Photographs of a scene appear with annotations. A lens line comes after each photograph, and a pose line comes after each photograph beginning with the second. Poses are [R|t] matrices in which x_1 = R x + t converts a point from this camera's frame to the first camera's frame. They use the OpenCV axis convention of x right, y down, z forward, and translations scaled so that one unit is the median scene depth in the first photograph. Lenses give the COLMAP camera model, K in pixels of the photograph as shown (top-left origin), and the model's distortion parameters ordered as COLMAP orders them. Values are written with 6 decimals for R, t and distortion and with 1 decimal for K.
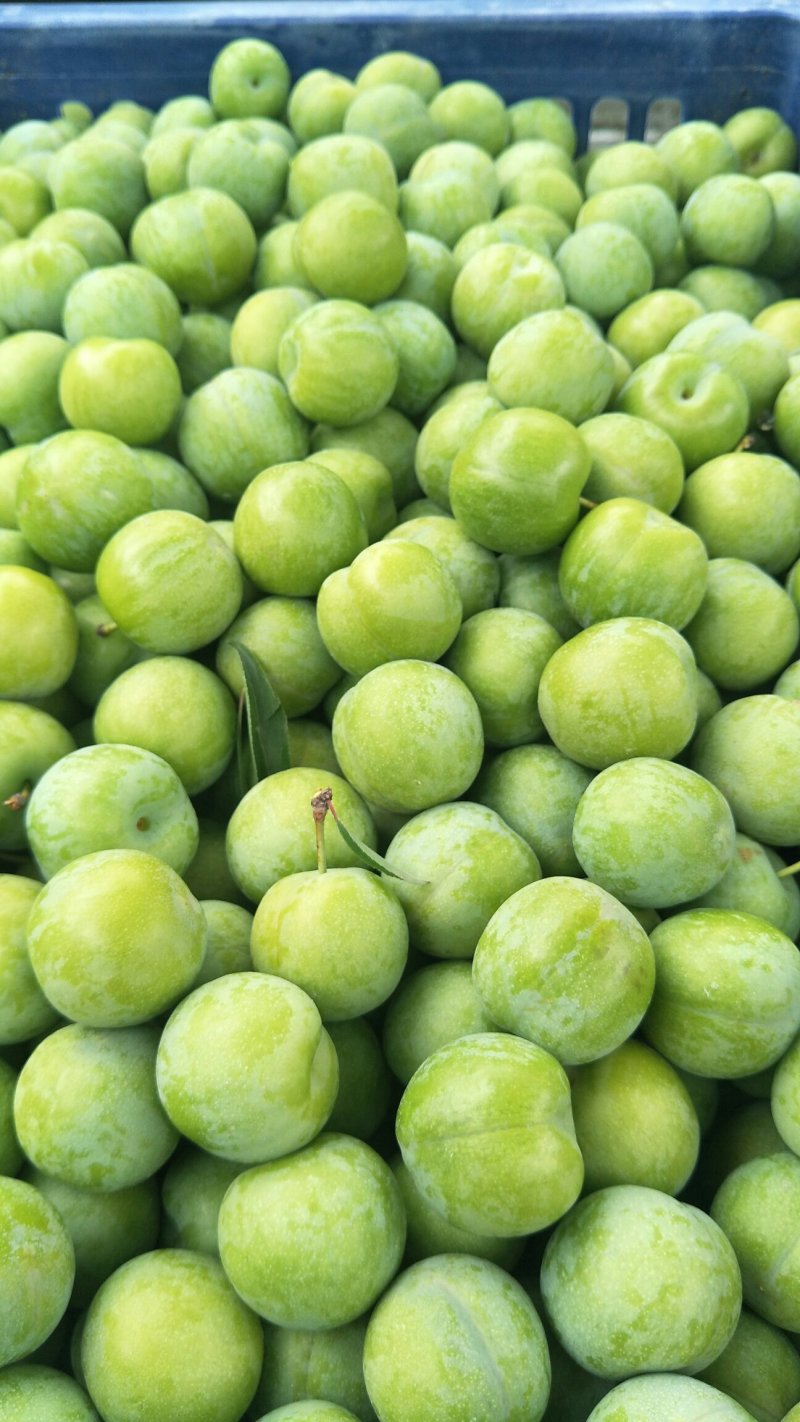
lens RADIAL K [[1240.1, 0, 400.0], [0, 1240.1, 711.0], [0, 0, 1]] dist [0.166851, -0.655374]
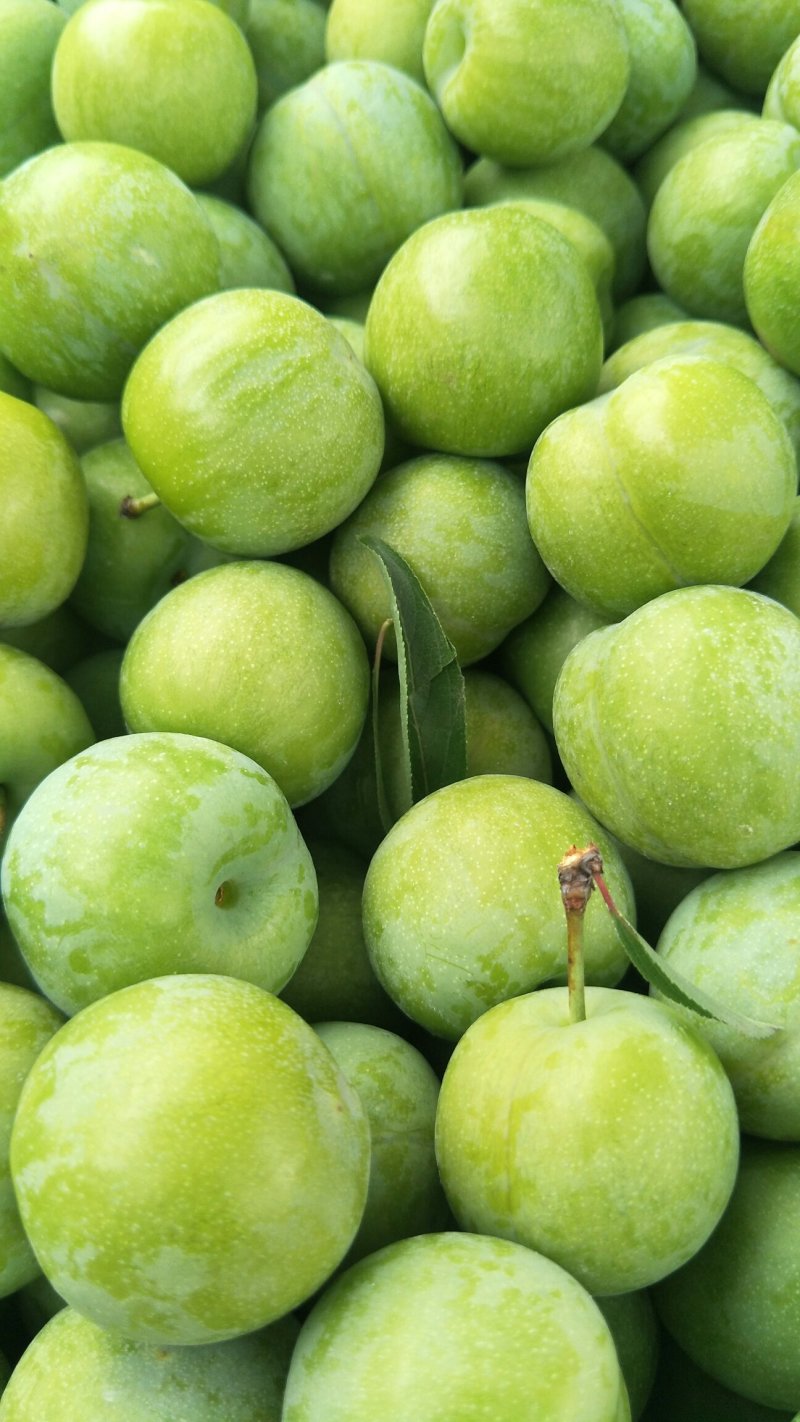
lens RADIAL K [[1240.1, 0, 400.0], [0, 1240.1, 711.0], [0, 0, 1]] dist [0.166851, -0.655374]
pose [[0.999147, 0.026583, 0.031596, -0.138757], [-0.030192, 0.992332, 0.119857, -0.046742], [-0.028168, -0.120709, 0.992288, 0.447080]]
